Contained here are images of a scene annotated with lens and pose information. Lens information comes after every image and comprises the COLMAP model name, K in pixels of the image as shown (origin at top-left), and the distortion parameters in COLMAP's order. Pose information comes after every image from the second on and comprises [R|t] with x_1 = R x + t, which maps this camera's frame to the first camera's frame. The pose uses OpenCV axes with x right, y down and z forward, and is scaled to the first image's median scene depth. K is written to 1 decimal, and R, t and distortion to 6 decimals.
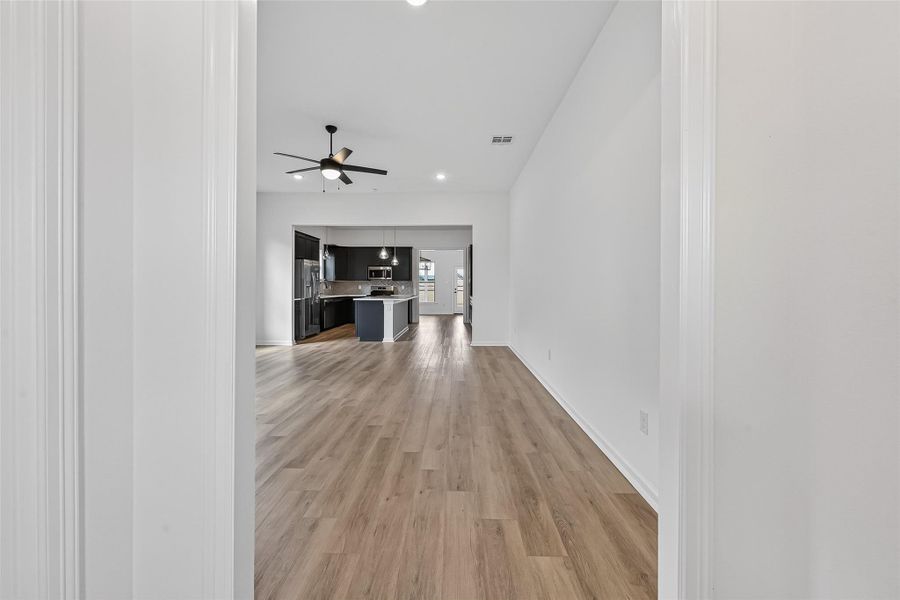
lens RADIAL K [[356.9, 0, 448.1], [0, 356.9, 289.6], [0, 0, 1]] dist [0.000132, 0.000764]
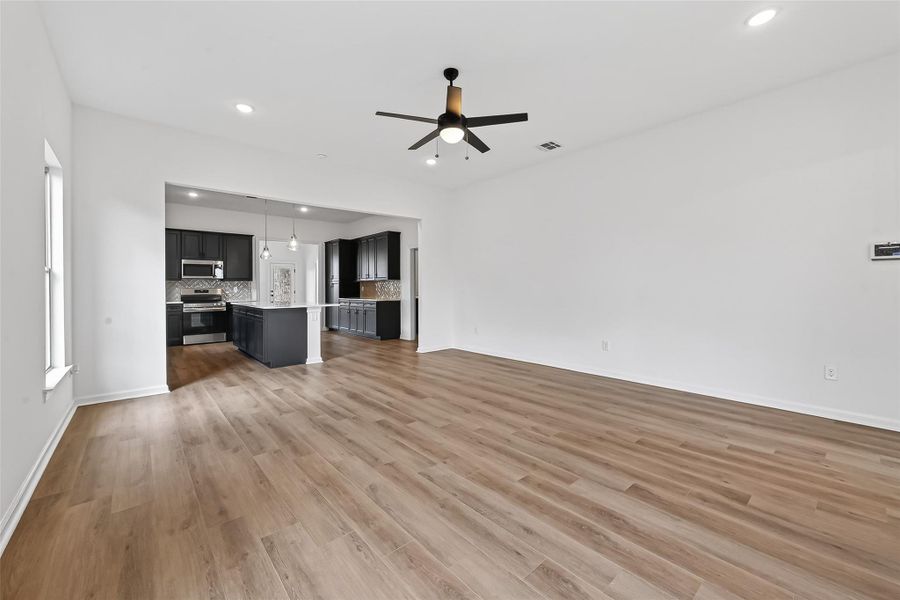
lens RADIAL K [[356.9, 0, 451.3], [0, 356.9, 299.9], [0, 0, 1]] dist [0.000132, 0.000764]
pose [[0.748172, -0.033205, 0.662673, -0.452311], [0.012297, 0.999269, 0.036187, -0.009315], [-0.663391, -0.018926, 0.748034, 0.244920]]
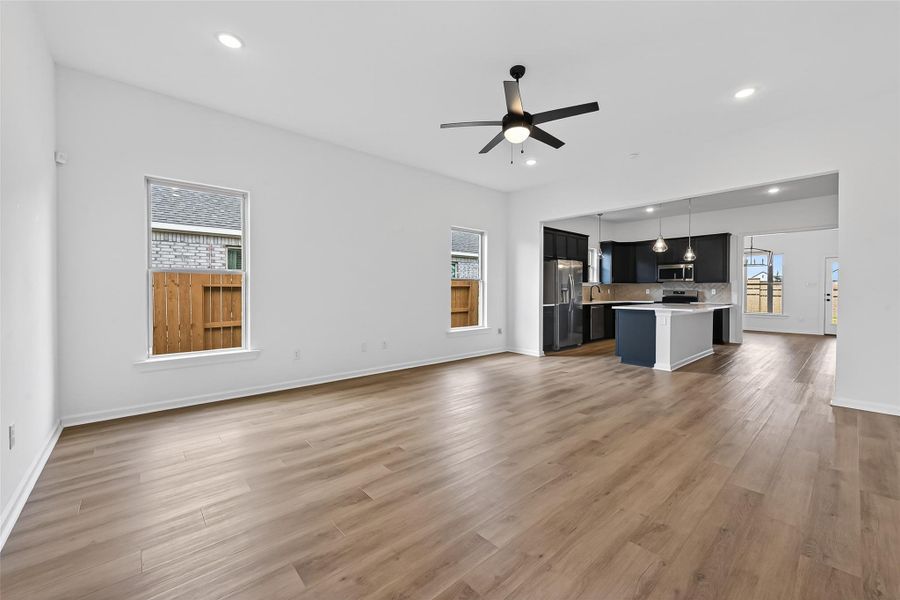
lens RADIAL K [[356.9, 0, 453.4], [0, 356.9, 296.7], [0, 0, 1]] dist [0.000132, 0.000764]
pose [[0.682932, 0.013603, -0.730355, 0.062434], [-0.006868, 0.999902, 0.012202, -0.002595], [0.730449, -0.003317, 0.682959, 0.224421]]
